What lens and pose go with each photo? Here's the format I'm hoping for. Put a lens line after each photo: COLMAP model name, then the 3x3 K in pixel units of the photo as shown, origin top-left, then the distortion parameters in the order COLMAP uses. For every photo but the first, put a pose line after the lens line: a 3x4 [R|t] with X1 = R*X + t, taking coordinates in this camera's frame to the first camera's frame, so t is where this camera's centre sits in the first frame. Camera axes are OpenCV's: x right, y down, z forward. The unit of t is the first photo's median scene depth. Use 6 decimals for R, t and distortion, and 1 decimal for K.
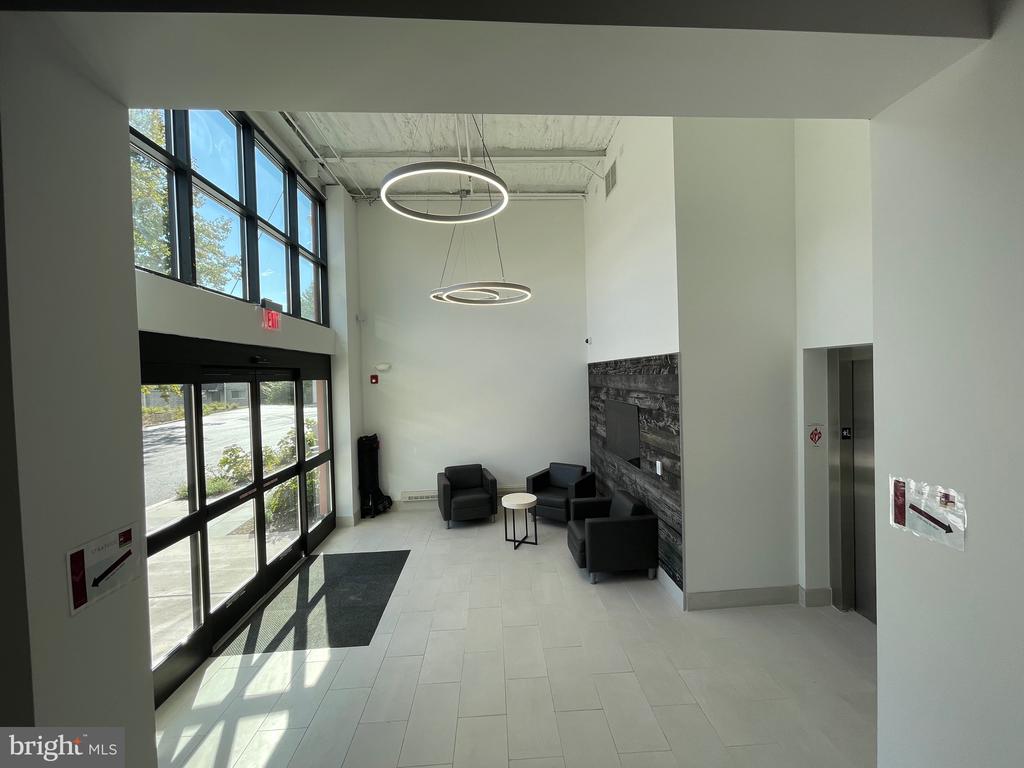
lens RADIAL K [[419.0, 0, 510.3], [0, 419.0, 379.6], [0, 0, 1]] dist [0.000626, -0.000116]
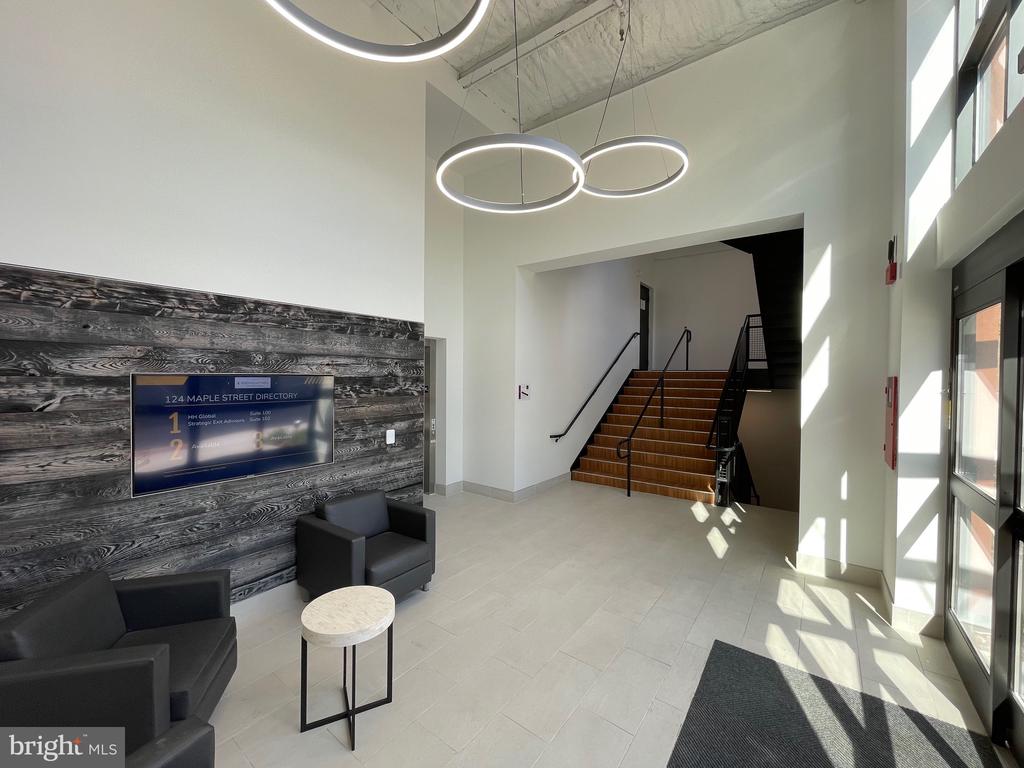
lens RADIAL K [[405.4, 0, 512.0], [0, 405.4, 384.0], [0, 0, 1]] dist [0.000666, 0.000085]
pose [[-0.765011, 0.008547, 0.643961, -0.442018], [0.021991, 0.999676, 0.012857, 0.084194], [-0.643642, 0.023997, -0.764950, 1.498318]]
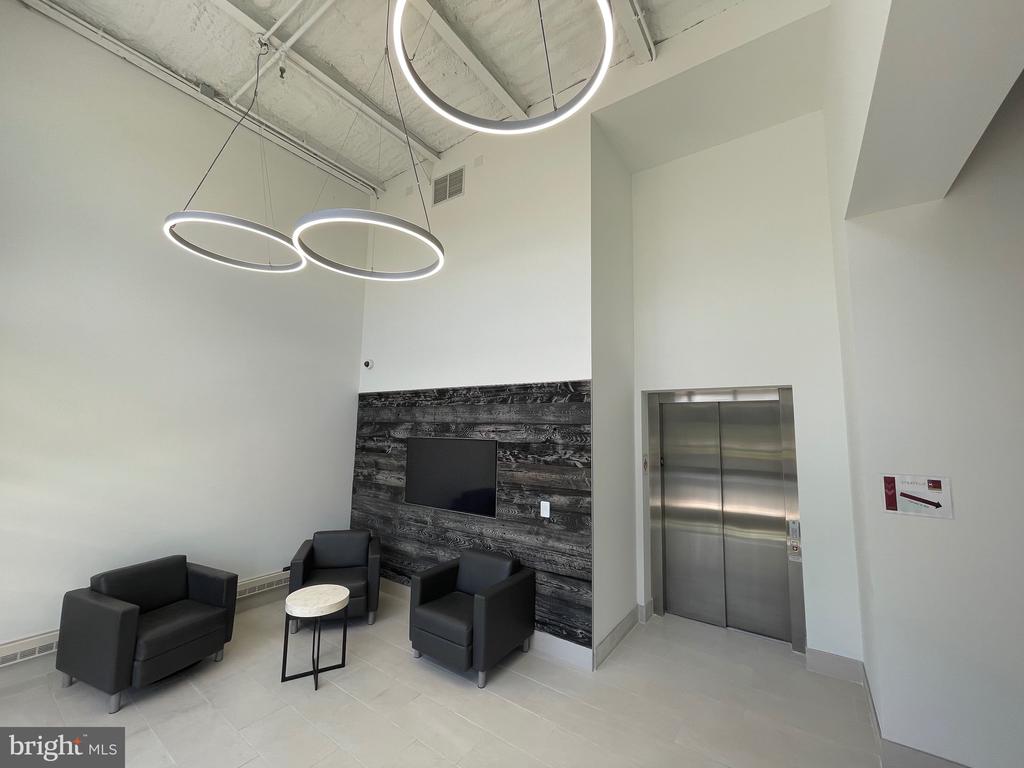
lens RADIAL K [[419.0, 0, 510.3], [0, 419.0, 379.6], [0, 0, 1]] dist [0.000626, -0.000116]
pose [[0.620946, 0.134621, 0.772207, -0.398895], [-0.026775, 0.988210, -0.150747, 0.075347], [-0.783396, 0.072930, 0.617230, 0.487488]]
